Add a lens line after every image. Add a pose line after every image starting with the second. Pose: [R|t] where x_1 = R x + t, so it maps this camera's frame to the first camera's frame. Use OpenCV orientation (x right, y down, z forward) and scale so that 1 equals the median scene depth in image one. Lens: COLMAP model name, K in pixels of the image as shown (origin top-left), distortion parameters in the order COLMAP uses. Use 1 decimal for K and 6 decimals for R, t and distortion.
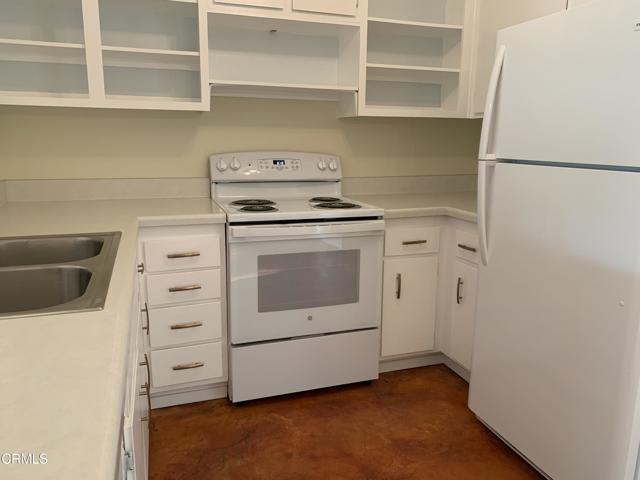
lens RADIAL K [[484.8, 0, 320.1], [0, 484.8, 236.1], [0, 0, 1]] dist [0.058173, -0.098104]
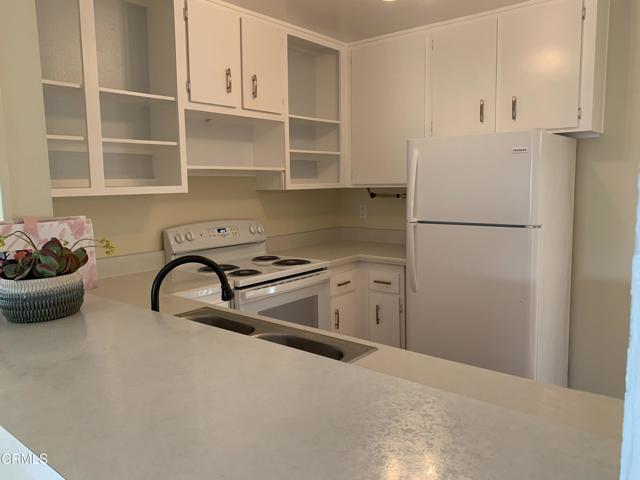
lens RADIAL K [[484.8, 0, 320.1], [0, 484.8, 236.1], [0, 0, 1]] dist [0.058173, -0.098104]
pose [[0.853538, -0.081902, 0.514554, -0.538110], [0.126117, 0.990677, -0.051514, -0.056514], [-0.505537, 0.108863, 0.855909, -0.109633]]
